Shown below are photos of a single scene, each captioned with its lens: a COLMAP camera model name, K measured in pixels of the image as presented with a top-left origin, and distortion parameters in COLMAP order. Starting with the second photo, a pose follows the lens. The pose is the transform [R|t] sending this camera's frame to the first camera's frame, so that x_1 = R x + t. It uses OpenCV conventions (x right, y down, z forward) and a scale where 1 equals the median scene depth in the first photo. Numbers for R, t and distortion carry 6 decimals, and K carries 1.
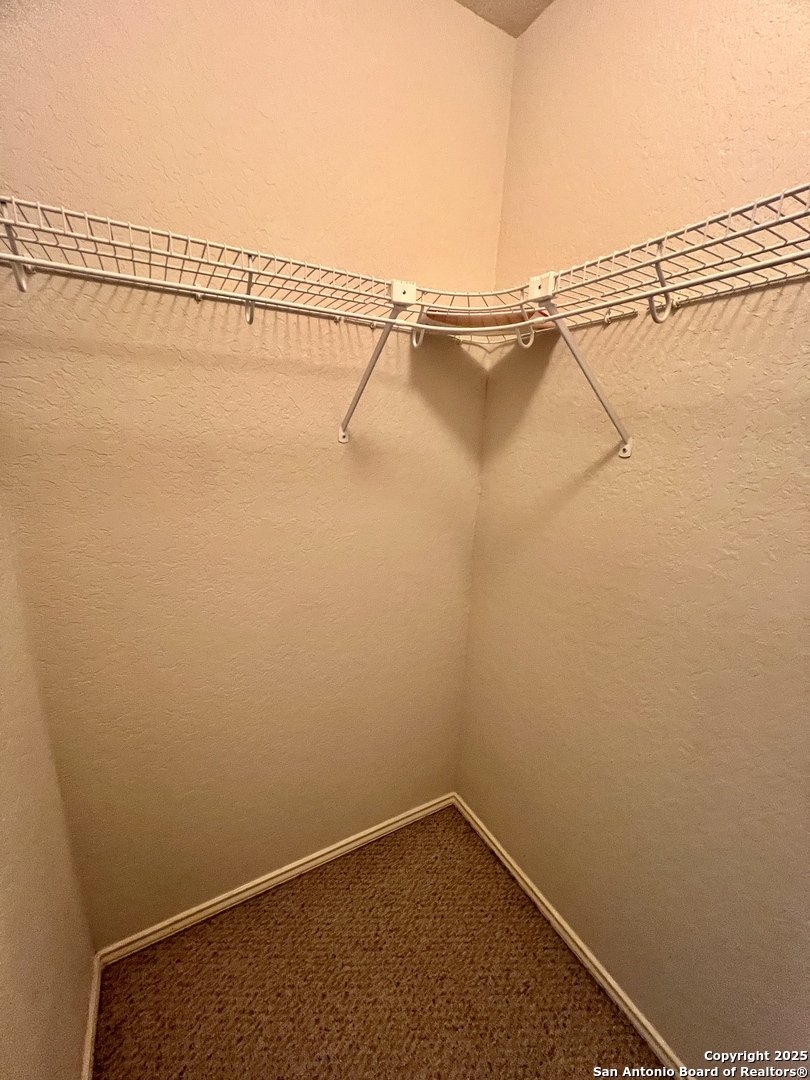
lens RADIAL K [[475.9, 0, 407.2], [0, 475.9, 577.7], [0, 0, 1]] dist [-0.000841, -0.000057]
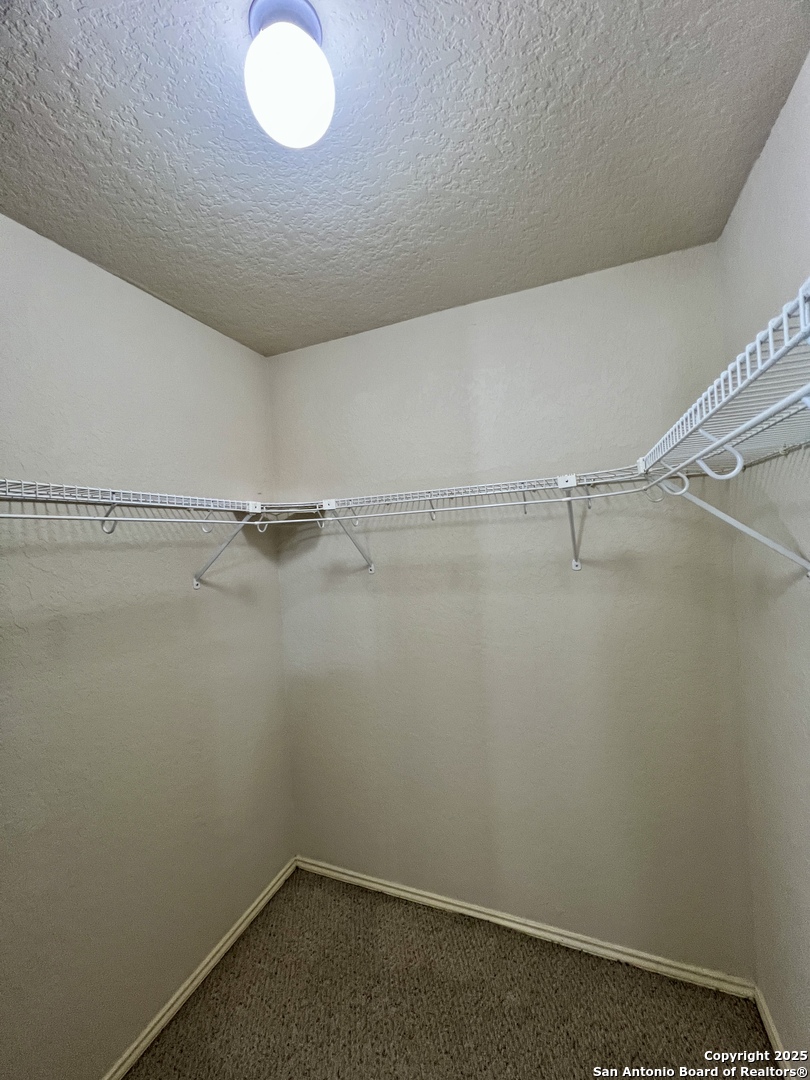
lens RADIAL K [[432.4, 0, 401.8], [0, 432.4, 542.1], [0, 0, 1]] dist [-0.001594, 0.000545]
pose [[0.804185, -0.077541, 0.589299, -0.388965], [0.246117, 0.945905, -0.211399, 0.000903], [-0.541029, 0.315041, 0.779767, -0.348862]]
